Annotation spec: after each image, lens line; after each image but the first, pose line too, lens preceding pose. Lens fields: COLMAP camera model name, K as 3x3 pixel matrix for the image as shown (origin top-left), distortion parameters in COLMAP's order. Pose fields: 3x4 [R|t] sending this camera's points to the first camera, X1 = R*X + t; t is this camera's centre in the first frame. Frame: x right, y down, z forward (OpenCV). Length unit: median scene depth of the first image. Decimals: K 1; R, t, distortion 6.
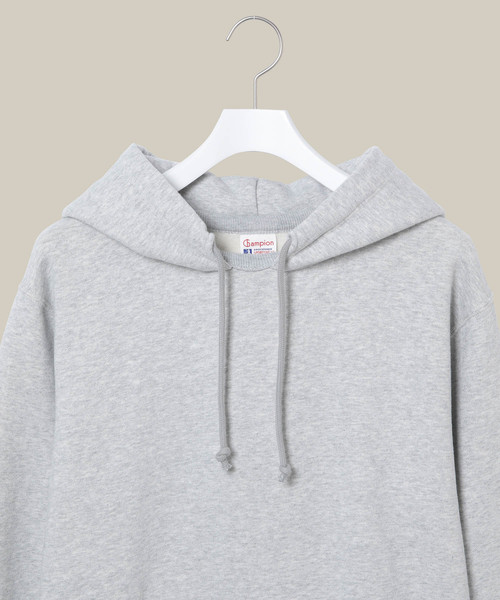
lens RADIAL K [[1546.0, 0, 250.0], [0, 1546.0, 300.0], [0, 0, 1]] dist [0.103479, 0.405995]
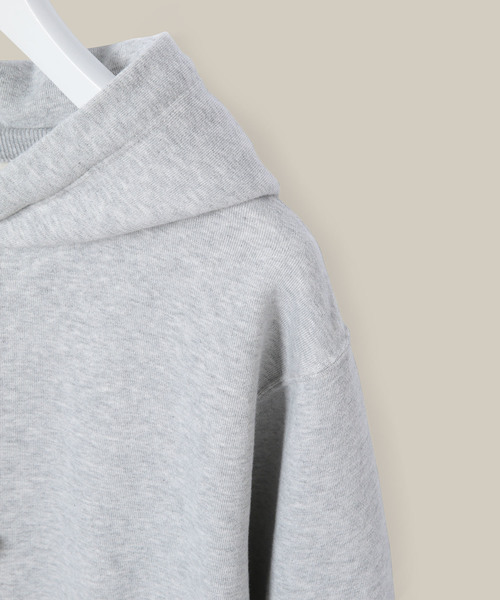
lens RADIAL K [[1546.0, 0, 250.0], [0, 1546.0, 300.0], [0, 0, 1]] dist [0.103479, 0.405995]
pose [[0.950574, 0.199205, -0.238171, 0.250147], [-0.088475, 0.909042, 0.407203, -0.233923], [0.297625, -0.366004, 0.881737, 0.527346]]
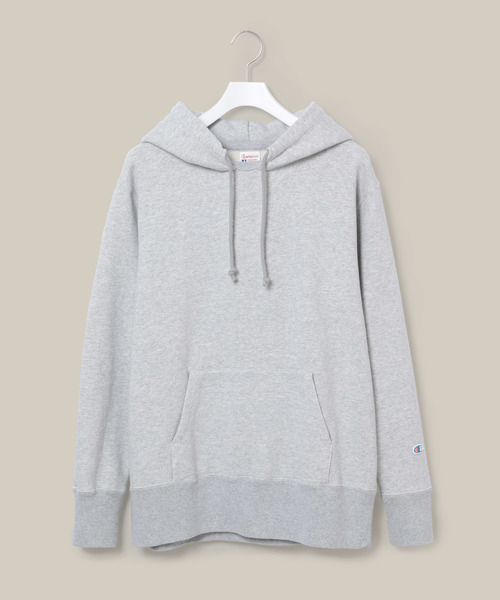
lens RADIAL K [[1512.1, 0, 249.5], [0, 1512.1, 312.3], [0, 0, 1]] dist [0.004049, 9.355888]
pose [[0.999584, -0.010002, 0.027053, -0.045128], [0.010227, 0.999914, -0.008201, 0.161241], [-0.026968, 0.008474, 0.999600, -0.772077]]
